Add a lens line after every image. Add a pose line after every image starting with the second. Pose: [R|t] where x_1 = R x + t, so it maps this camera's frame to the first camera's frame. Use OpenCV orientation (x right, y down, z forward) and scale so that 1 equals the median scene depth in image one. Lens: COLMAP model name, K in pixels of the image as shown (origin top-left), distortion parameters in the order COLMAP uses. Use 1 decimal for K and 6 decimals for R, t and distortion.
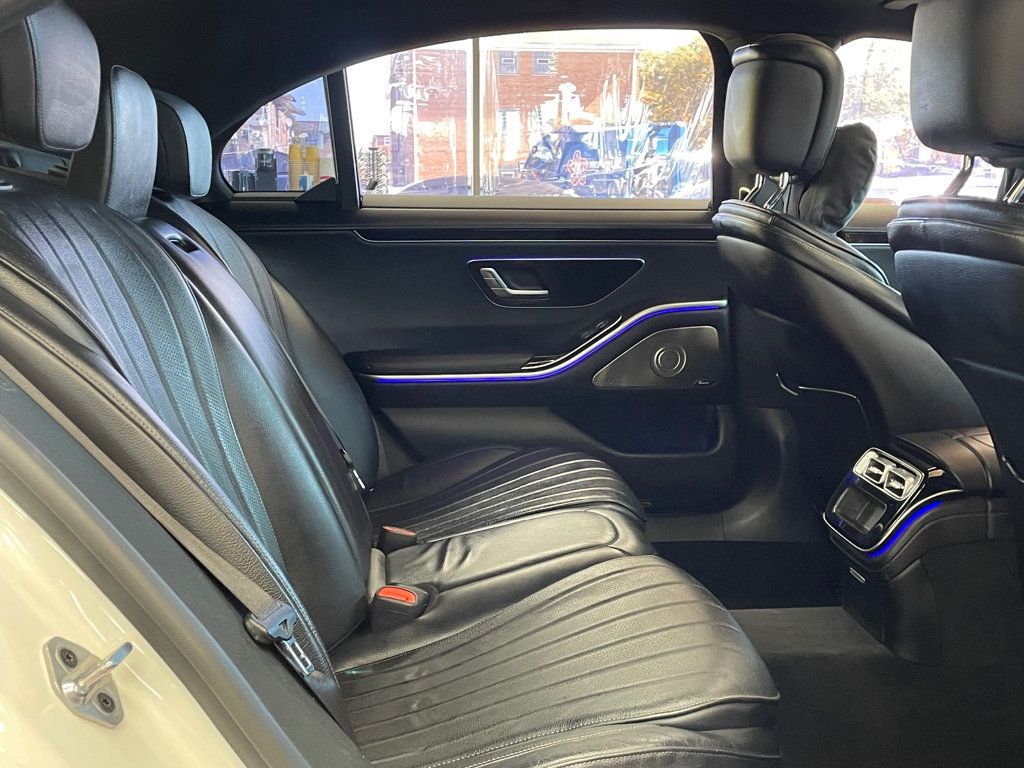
lens RADIAL K [[1234.5, 0, 512.0], [0, 1234.5, 384.0], [0, 0, 1]] dist [0.095616, -0.011074]
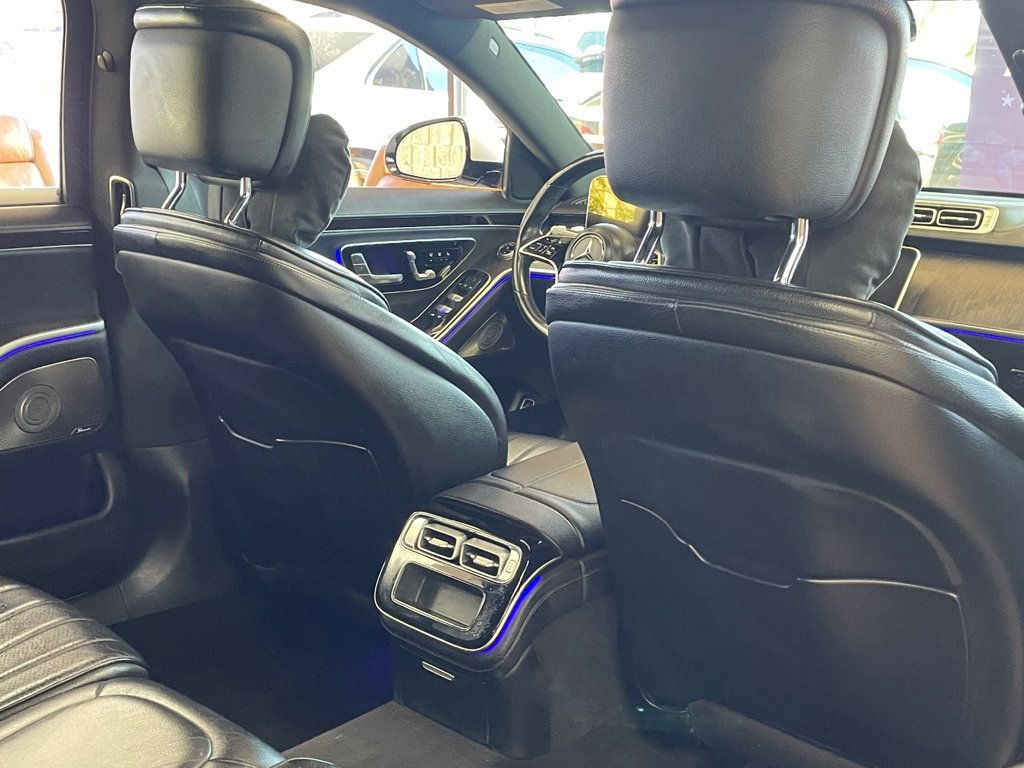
lens RADIAL K [[1234.5, 0, 512.0], [0, 1234.5, 384.0], [0, 0, 1]] dist [0.095616, -0.011074]
pose [[0.743989, -0.149534, 0.651245, -0.186905], [0.093513, 0.988347, 0.120106, -0.123225], [-0.661616, -0.028457, 0.749302, 0.310372]]
